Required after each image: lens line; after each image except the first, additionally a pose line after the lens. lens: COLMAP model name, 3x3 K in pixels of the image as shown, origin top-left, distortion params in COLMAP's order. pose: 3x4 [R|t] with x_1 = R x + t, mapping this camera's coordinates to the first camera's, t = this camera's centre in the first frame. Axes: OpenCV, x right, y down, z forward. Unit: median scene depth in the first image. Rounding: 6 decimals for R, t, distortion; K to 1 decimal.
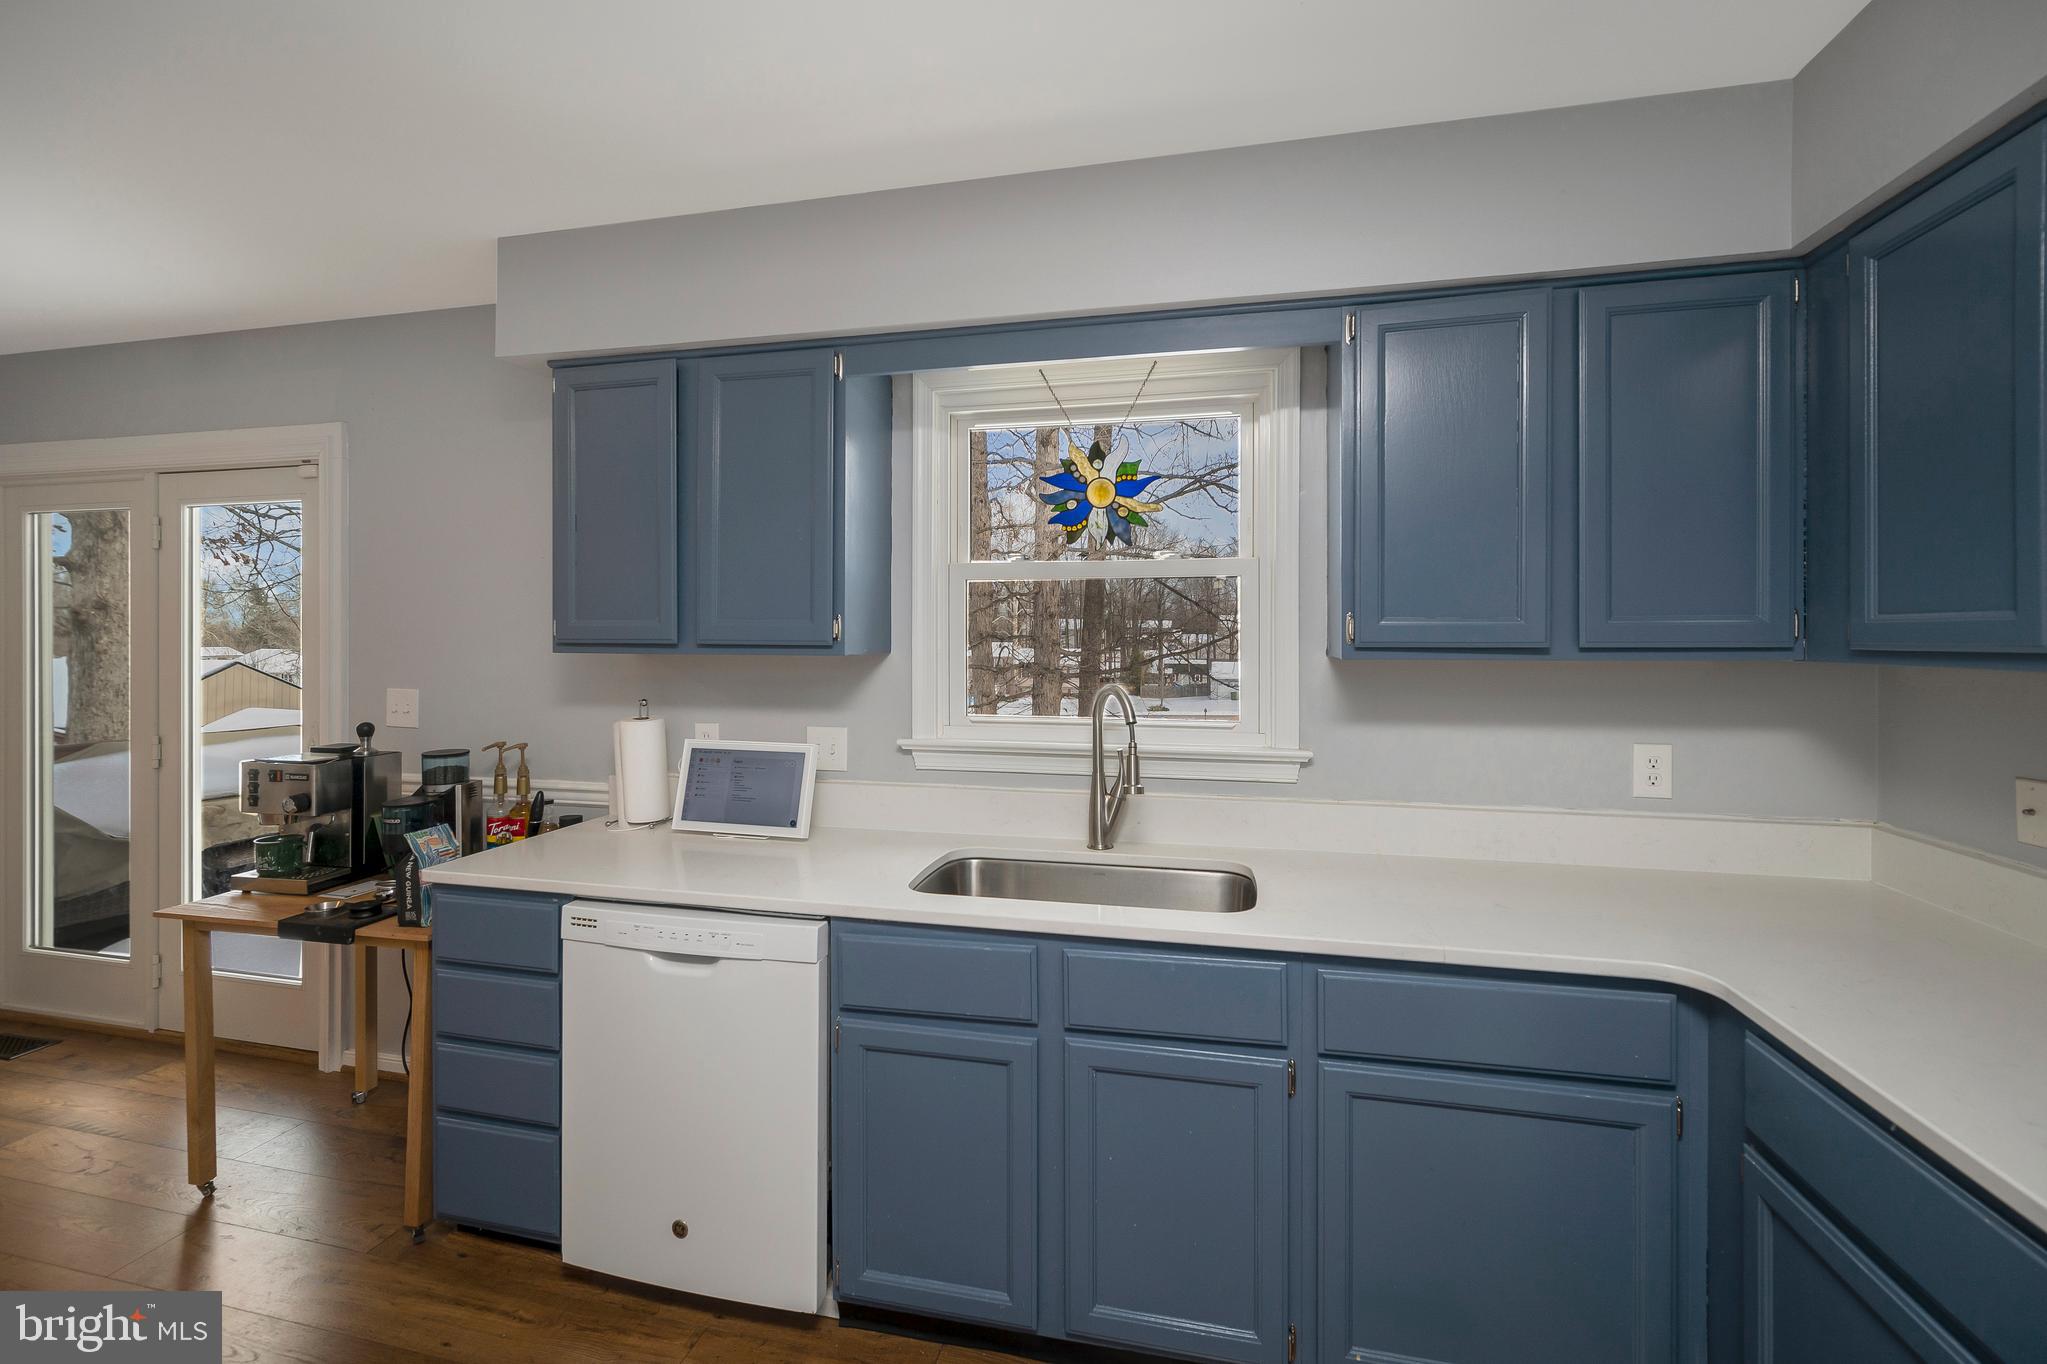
lens RADIAL K [[784.6, 0, 1017.8], [0, 784.6, 660.4], [0, 0, 1]] dist [-0.001420, -0.000106]
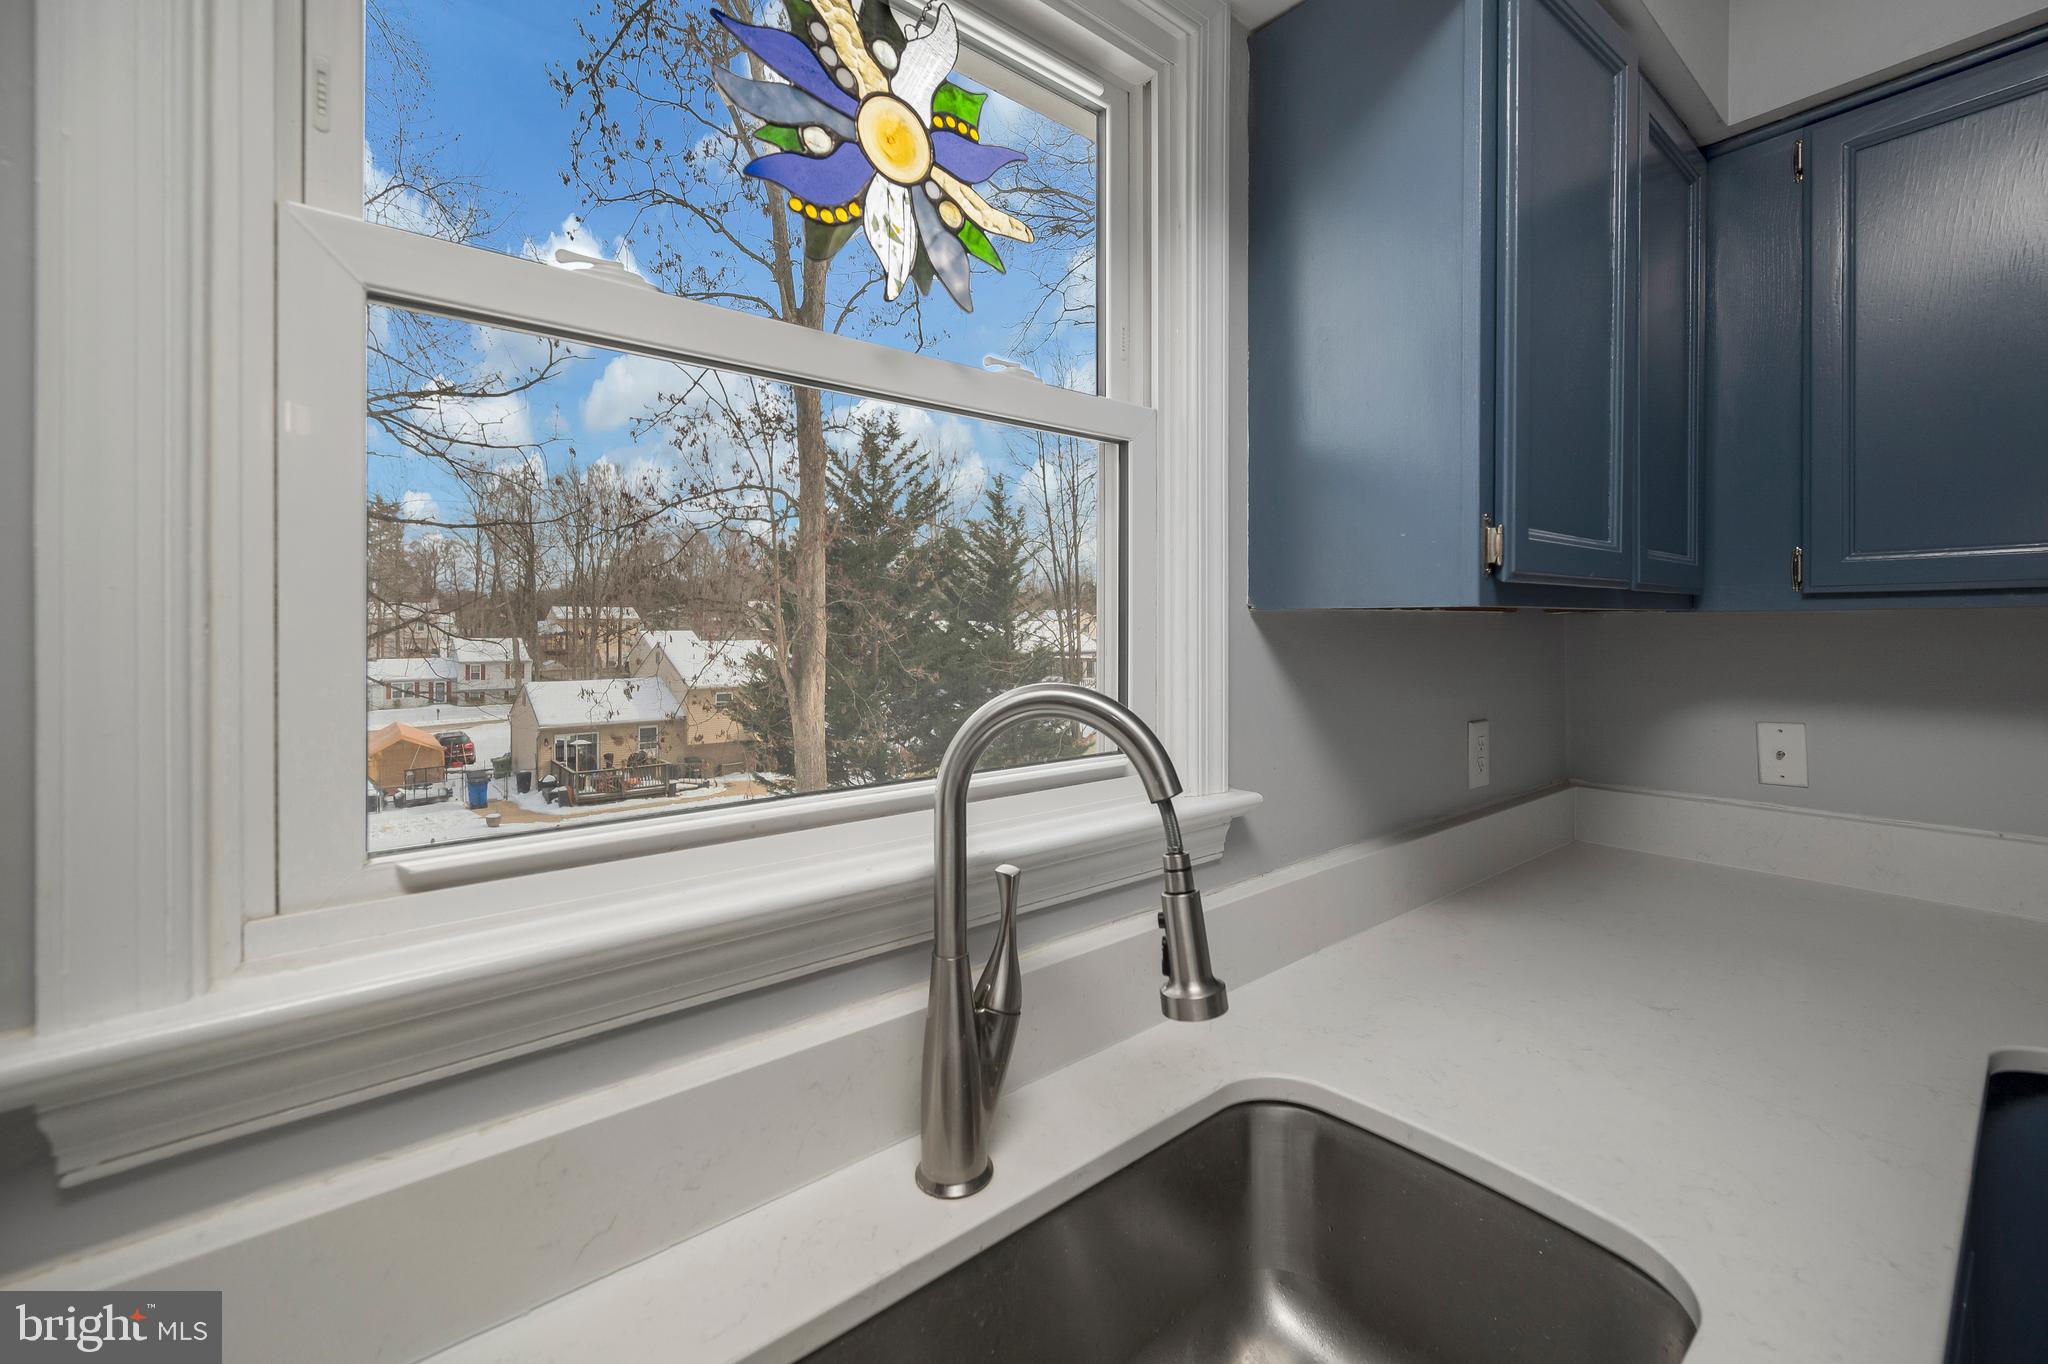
lens RADIAL K [[846.1, 0, 1029.7], [0, 846.1, 636.0], [0, 0, 1]] dist [-0.001083, -0.000144]
pose [[0.623520, -0.013957, 0.781683, -0.155248], [0.009156, 0.999902, 0.010550, 0.004728], [-0.781754, 0.000578, 0.623586, 0.717937]]
